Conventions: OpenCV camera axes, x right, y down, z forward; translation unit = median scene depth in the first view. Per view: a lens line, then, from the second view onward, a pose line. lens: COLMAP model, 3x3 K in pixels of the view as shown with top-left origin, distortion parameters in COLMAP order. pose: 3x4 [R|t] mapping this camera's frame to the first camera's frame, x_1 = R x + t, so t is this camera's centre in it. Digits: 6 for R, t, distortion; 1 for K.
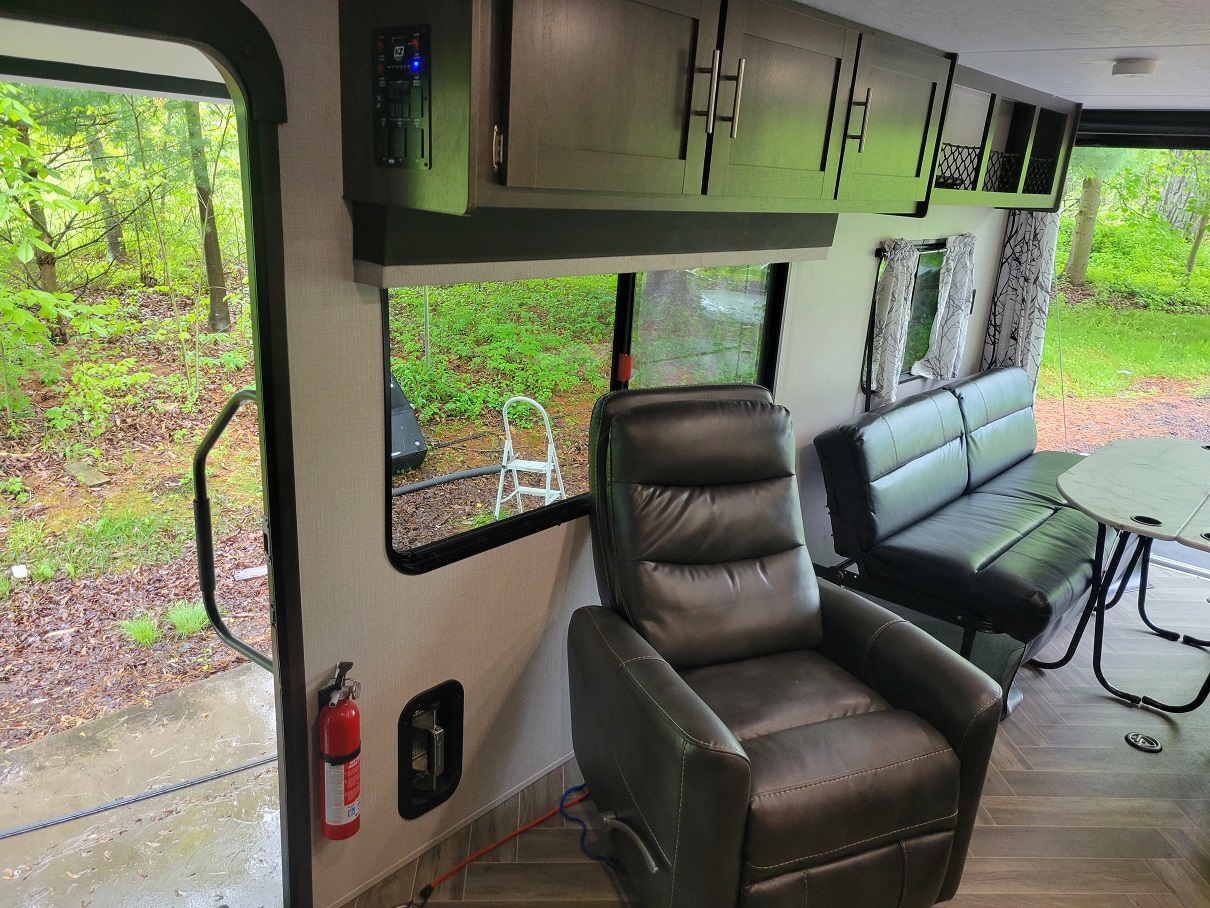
lens RADIAL K [[908.5, 0, 593.7], [0, 908.5, 461.5], [0, 0, 1]] dist [0.068370, -0.064098]
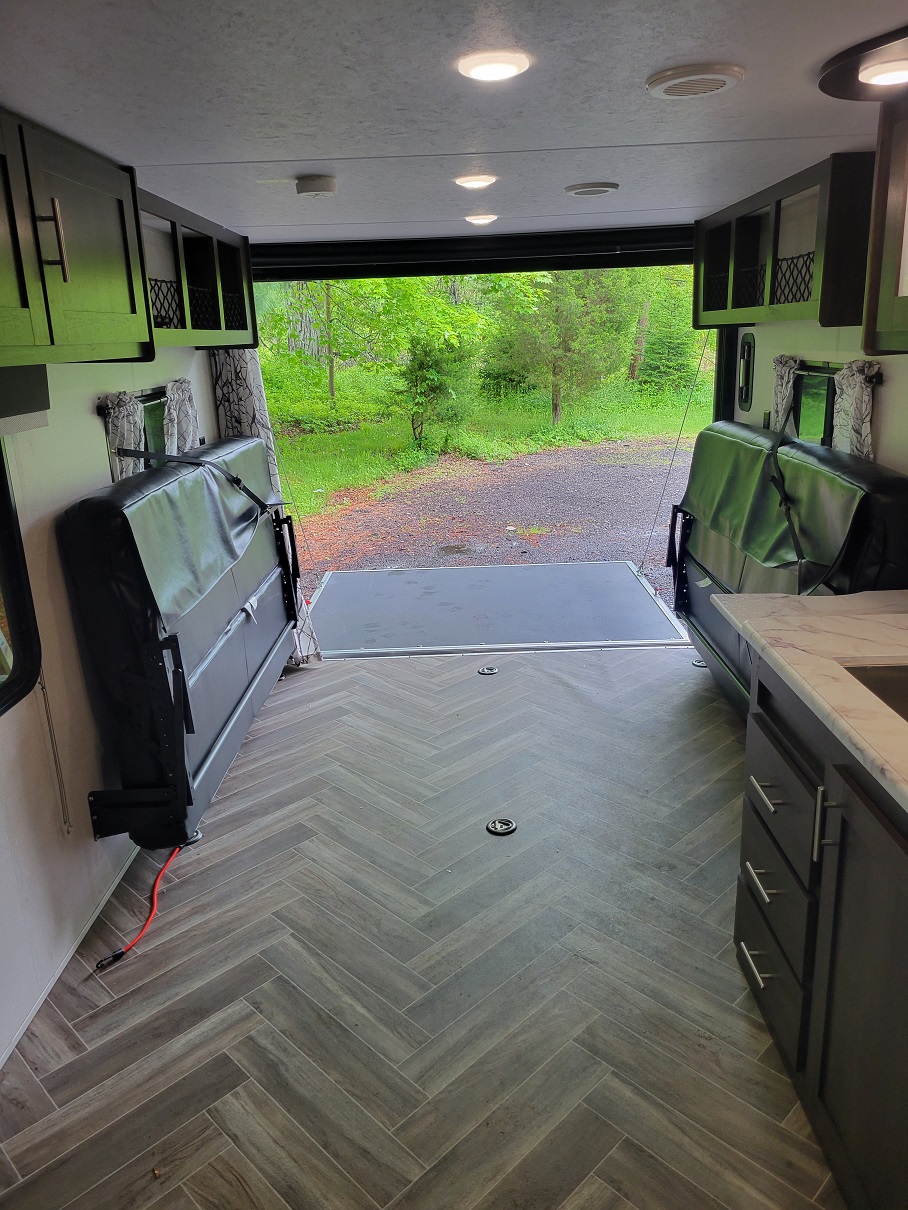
lens RADIAL K [[908.5, 0, 462.2], [0, 908.5, 588.9], [0, 0, 1]] dist [0.068370, -0.064098]
pose [[0.744507, -0.265843, 0.612403, -0.001973], [0.284824, 0.956109, 0.068780, -0.030809], [-0.603808, 0.123220, 0.787548, 0.138502]]
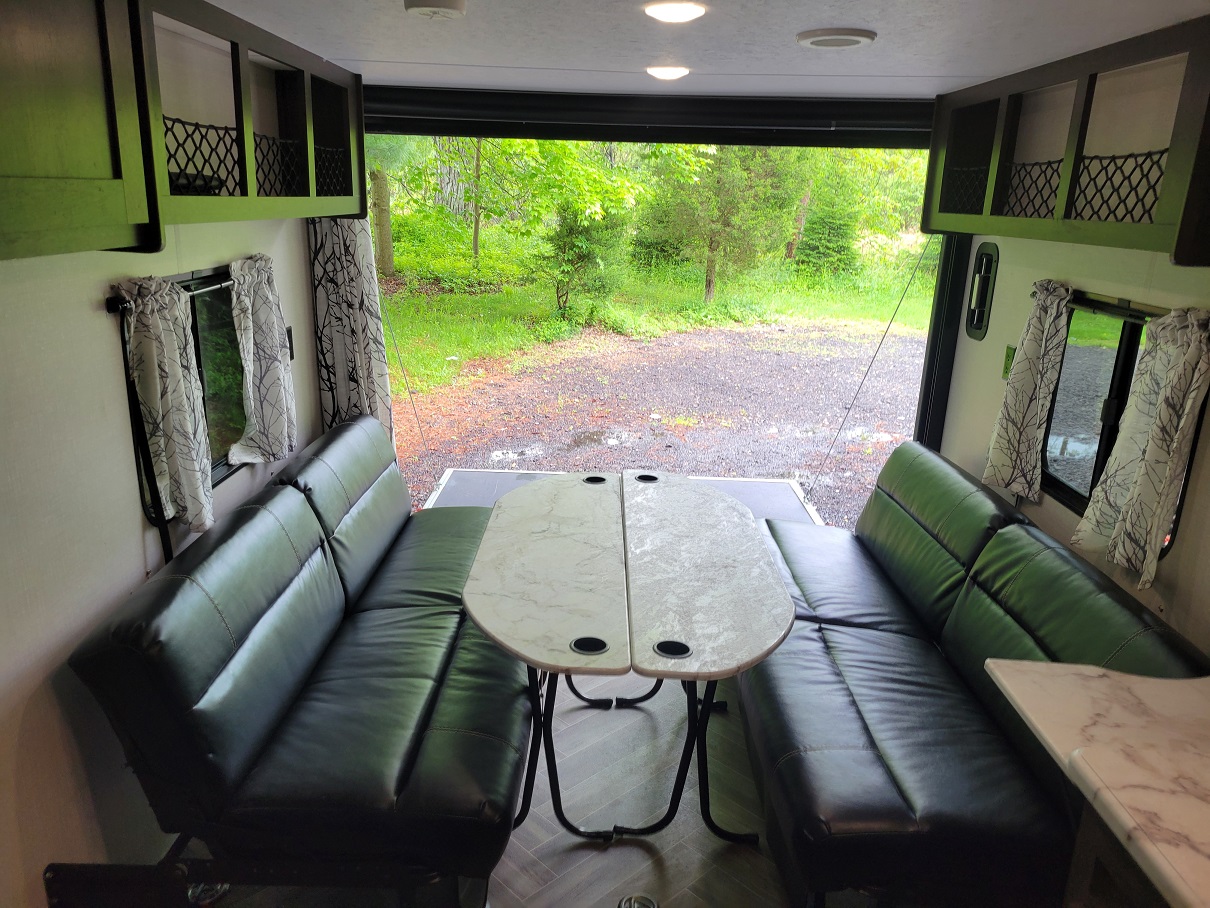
lens RADIAL K [[908.5, 0, 593.7], [0, 908.5, 461.5], [0, 0, 1]] dist [0.068370, -0.064098]
pose [[0.762815, -0.219524, 0.608212, 0.146519], [0.215769, 0.973111, 0.080612, -0.098977], [-0.609554, 0.069741, 0.789671, 0.312870]]
